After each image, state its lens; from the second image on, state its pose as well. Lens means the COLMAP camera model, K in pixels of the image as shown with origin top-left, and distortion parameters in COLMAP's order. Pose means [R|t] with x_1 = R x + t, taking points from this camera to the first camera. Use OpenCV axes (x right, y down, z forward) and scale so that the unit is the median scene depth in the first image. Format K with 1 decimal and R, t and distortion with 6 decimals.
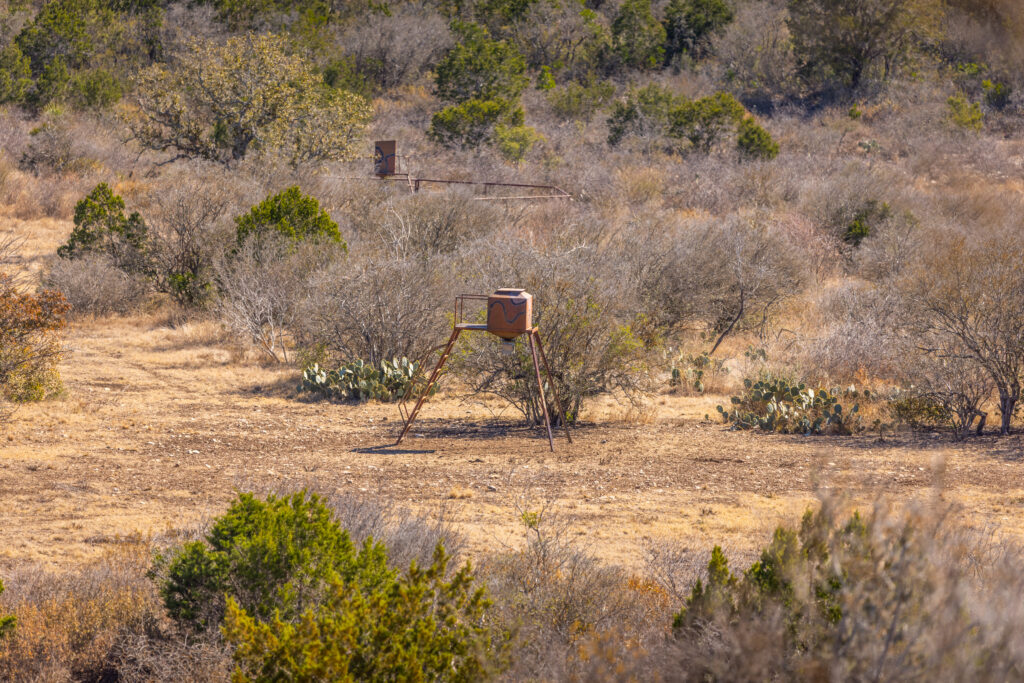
lens RADIAL K [[4009.5, 0, 512.8], [0, 4009.5, 336.7], [0, 0, 1]] dist [0.071490, 0.000000]
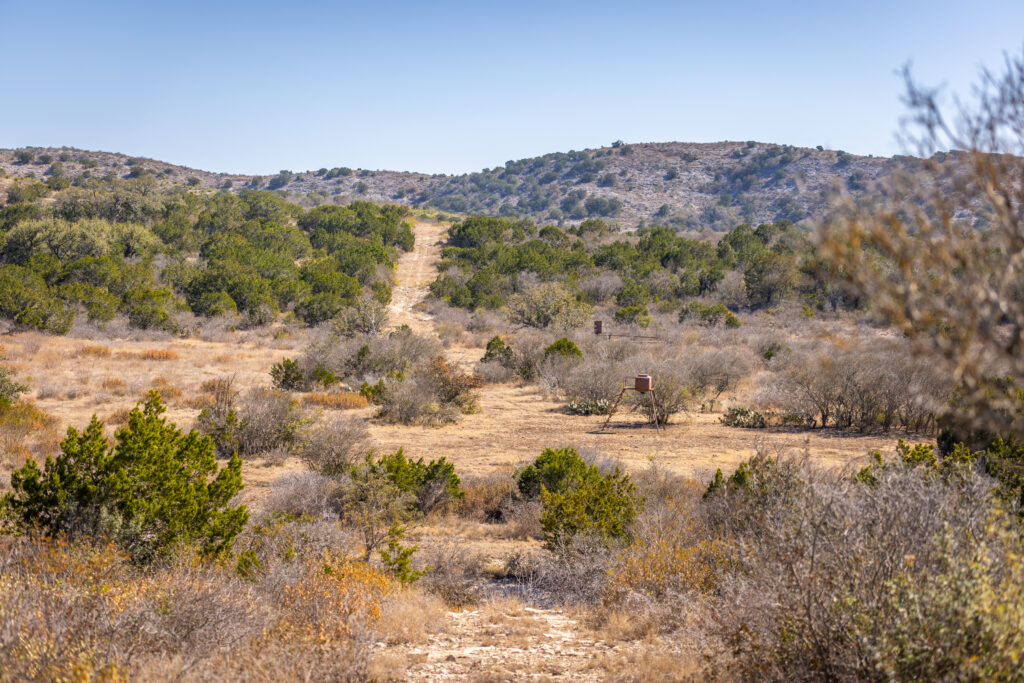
lens RADIAL K [[2048.9, 0, 504.3], [0, 2048.9, 341.9], [0, 0, 1]] dist [0.098224, 0.000000]
pose [[0.996304, 0.002027, -0.085870, 0.025212], [-0.002900, 0.999945, -0.010043, -0.019890], [0.085845, 0.010255, 0.996256, -0.417082]]
